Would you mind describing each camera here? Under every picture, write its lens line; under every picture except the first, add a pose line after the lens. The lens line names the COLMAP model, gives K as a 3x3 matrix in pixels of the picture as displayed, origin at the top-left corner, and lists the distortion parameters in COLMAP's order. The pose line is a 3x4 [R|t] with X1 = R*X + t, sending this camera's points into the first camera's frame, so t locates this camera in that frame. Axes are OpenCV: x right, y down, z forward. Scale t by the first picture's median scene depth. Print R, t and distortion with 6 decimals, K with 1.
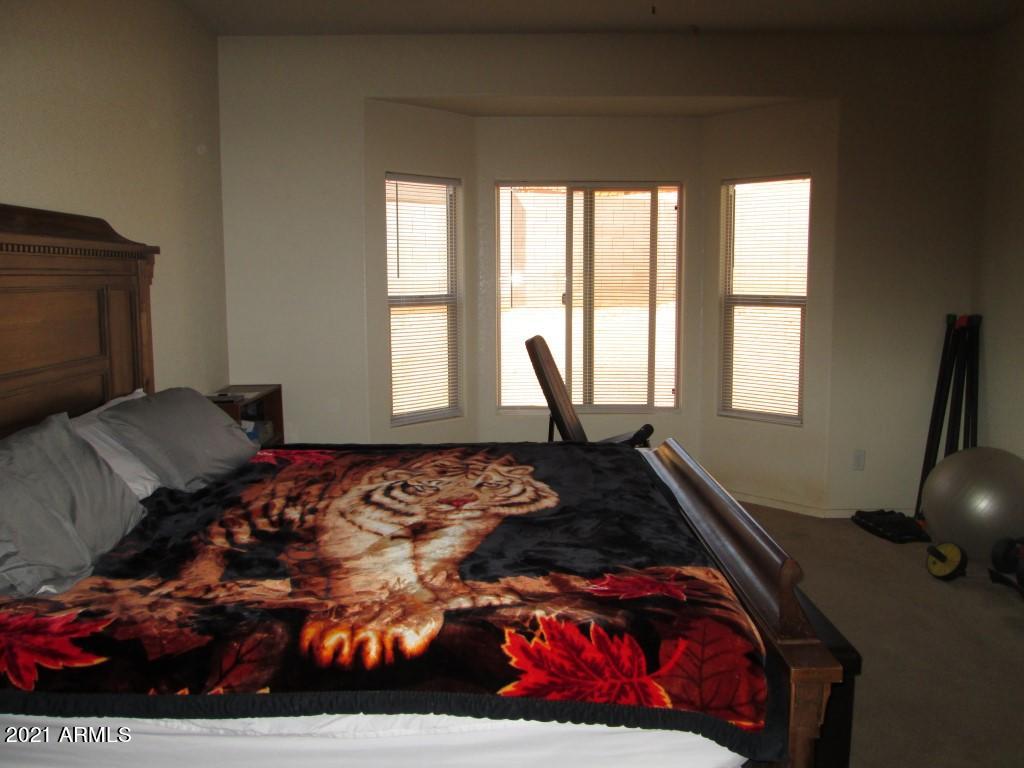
lens RADIAL K [[843.2, 0, 512.0], [0, 843.2, 384.0], [0, 0, 1]] dist [-0.060242, 0.001629]
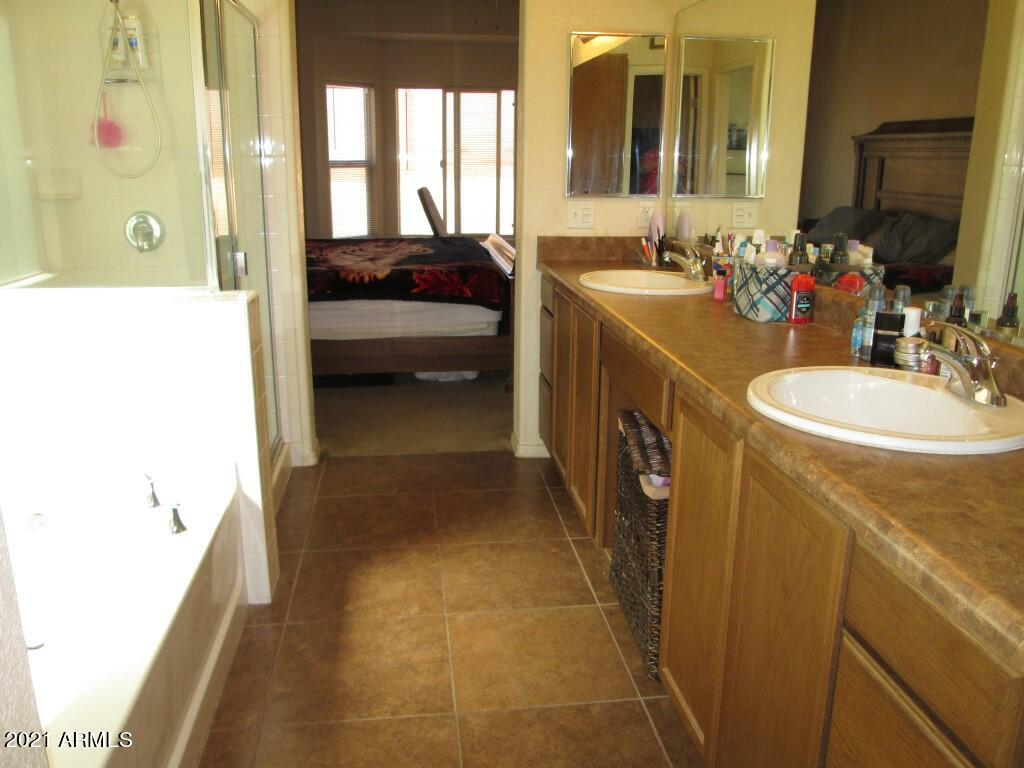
lens RADIAL K [[843.2, 0, 512.0], [0, 843.2, 384.0], [0, 0, 1]] dist [-0.060242, 0.001629]
pose [[0.991576, -0.023493, 0.127378, -0.015912], [0.005353, 0.990006, 0.140922, 0.088884], [-0.129416, -0.139053, 0.981792, -0.624721]]
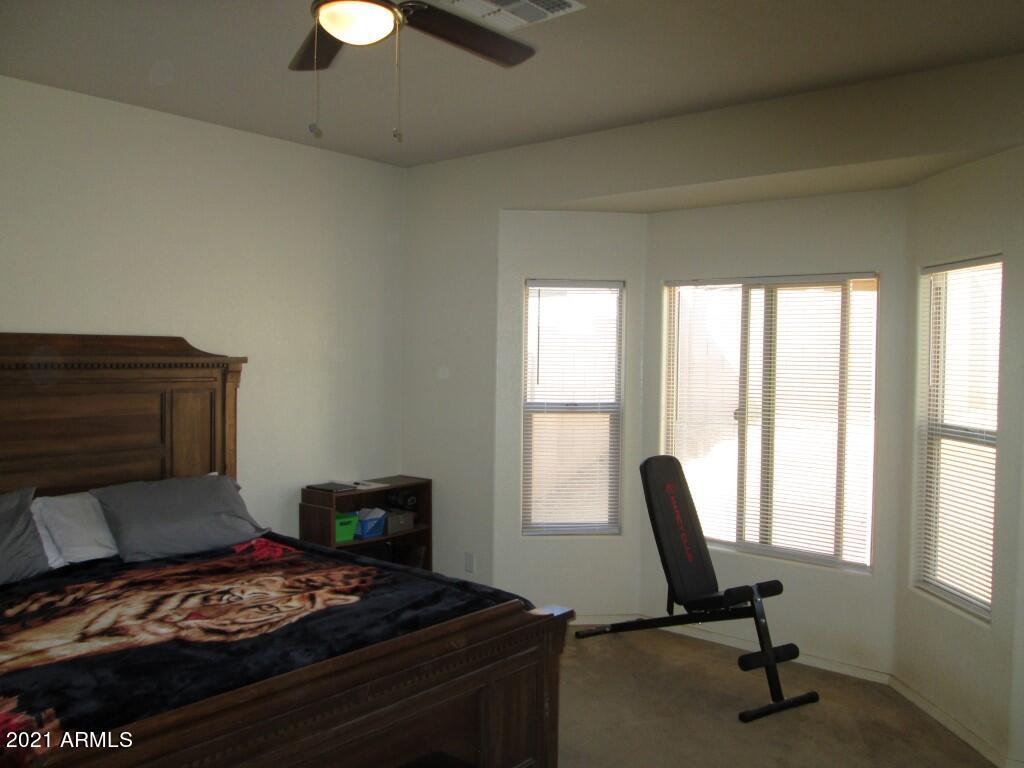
lens RADIAL K [[843.2, 0, 512.0], [0, 843.2, 384.0], [0, 0, 1]] dist [-0.060242, 0.001629]
pose [[0.765904, 0.036263, -0.641932, 0.464455], [-0.096496, 0.993583, -0.059004, -0.063797], [0.635673, 0.107135, 0.764488, 0.218964]]
